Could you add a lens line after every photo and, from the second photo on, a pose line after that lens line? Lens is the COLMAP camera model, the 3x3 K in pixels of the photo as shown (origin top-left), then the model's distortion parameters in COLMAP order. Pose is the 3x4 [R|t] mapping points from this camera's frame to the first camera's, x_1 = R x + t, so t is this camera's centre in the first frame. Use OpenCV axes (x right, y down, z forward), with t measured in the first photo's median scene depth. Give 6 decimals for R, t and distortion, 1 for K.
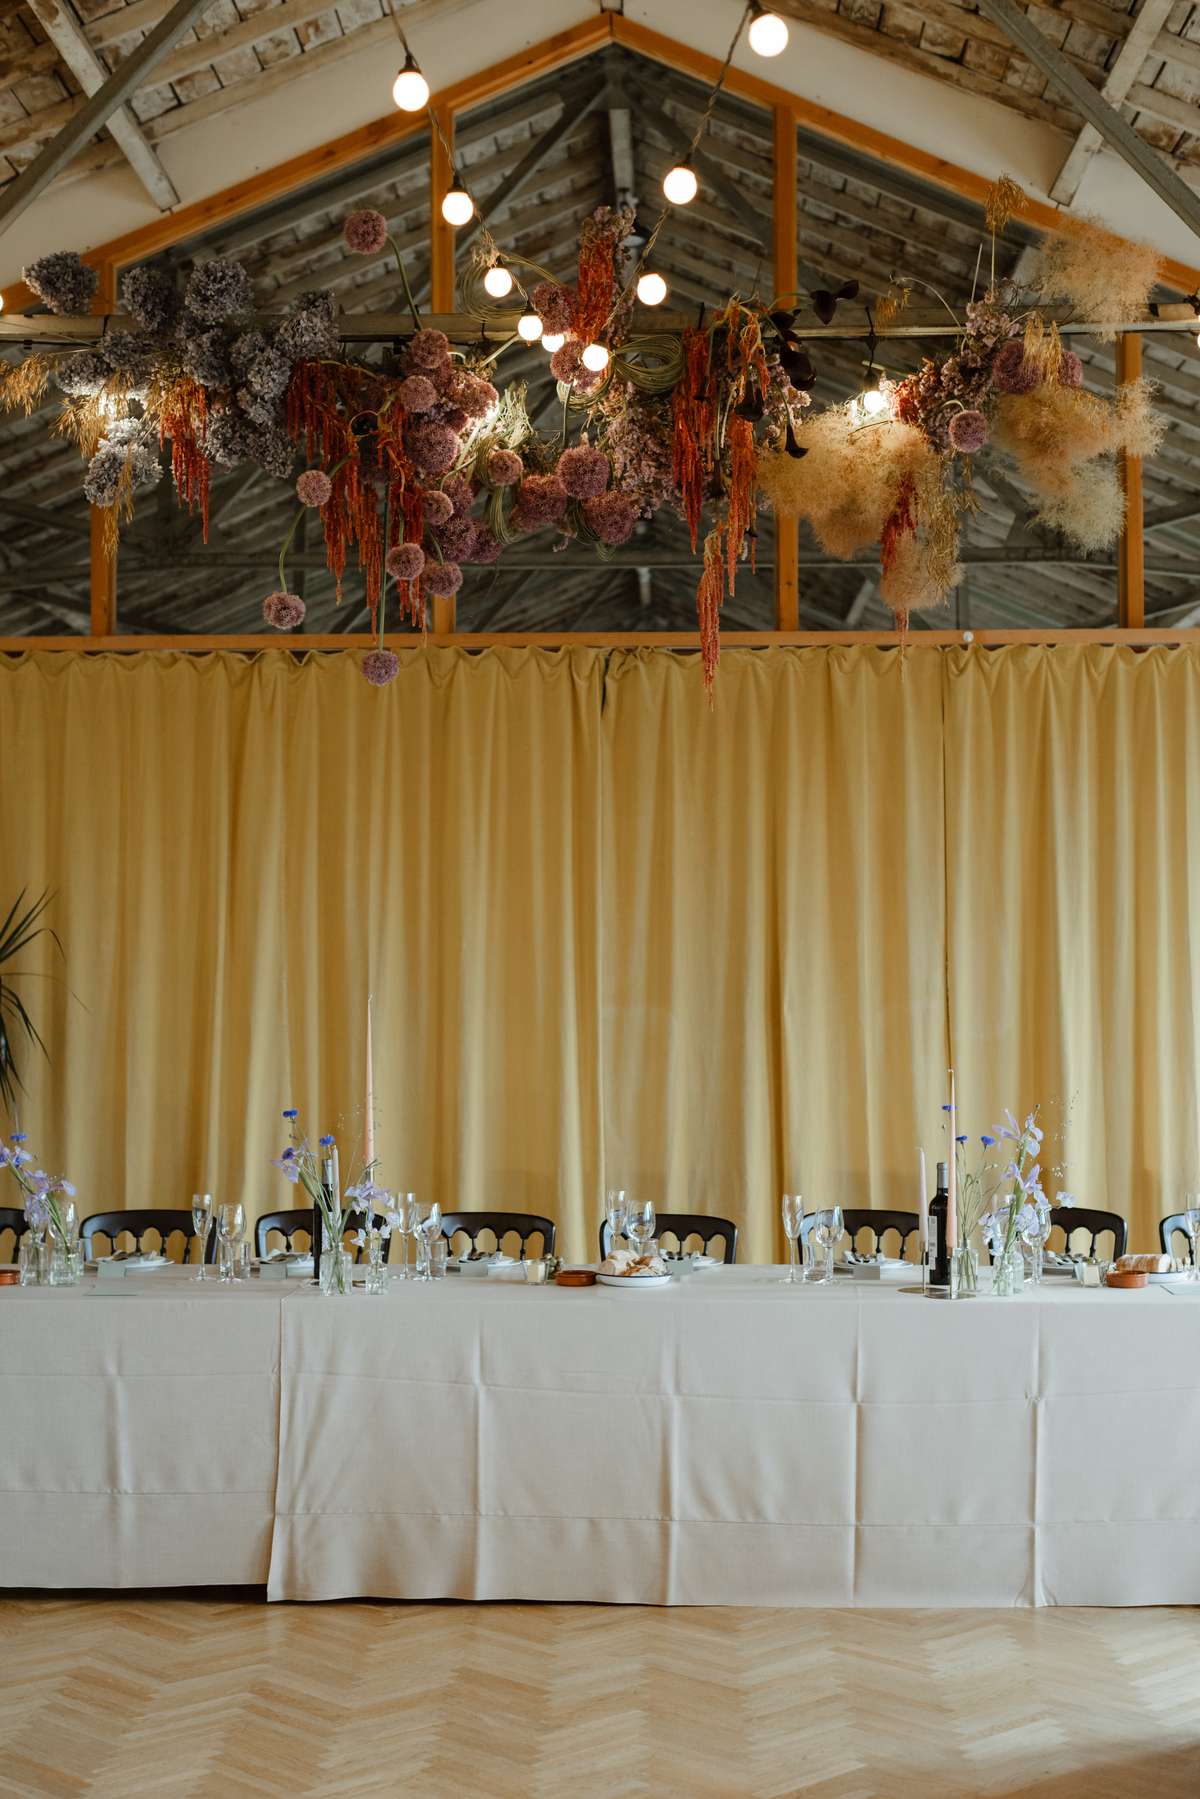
lens RADIAL K [[2820.4, 0, 601.7], [0, 2820.4, 867.5], [0, 0, 1]] dist [0.031843, -0.046773]
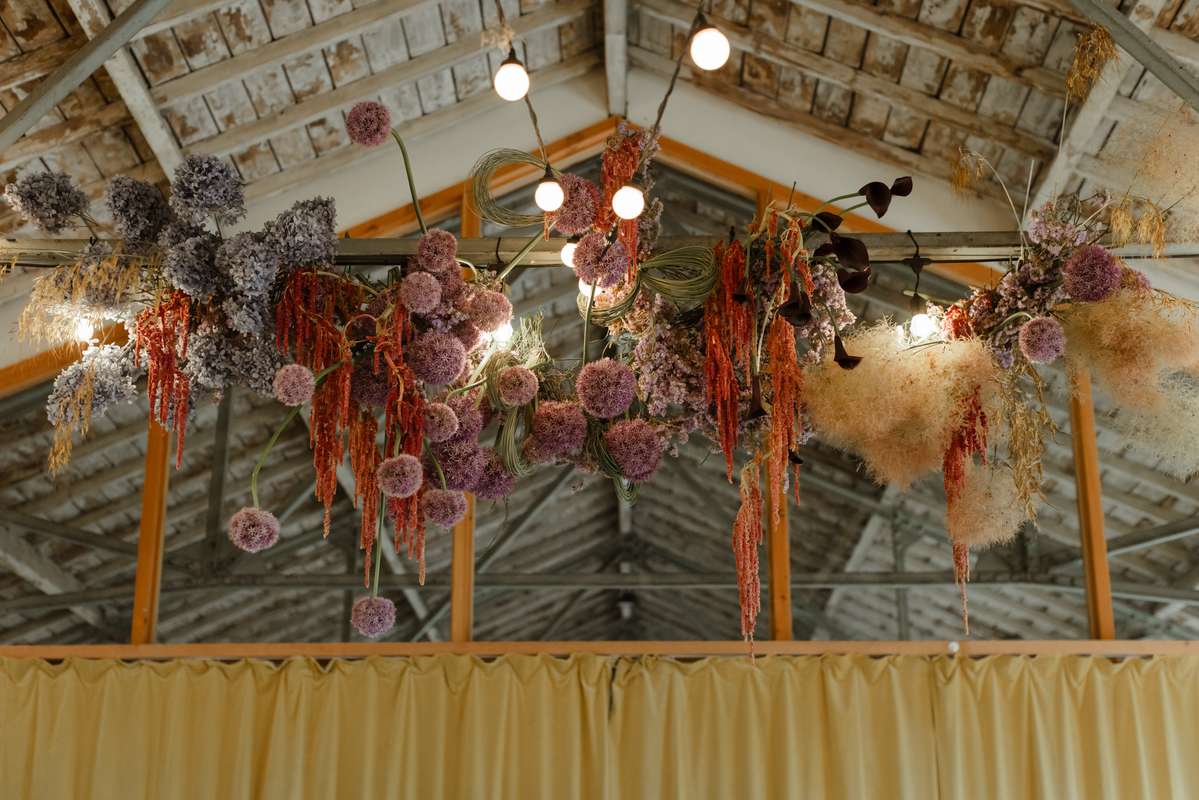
lens RADIAL K [[1879.8, 0, 599.7], [0, 1879.8, 350.1], [0, 0, 1]] dist [0.031843, -0.046773]
pose [[0.999969, 0.005433, 0.005629, -0.011635], [-0.003644, 0.960189, -0.279328, 0.013538], [-0.006923, 0.279299, 0.960179, 0.415590]]
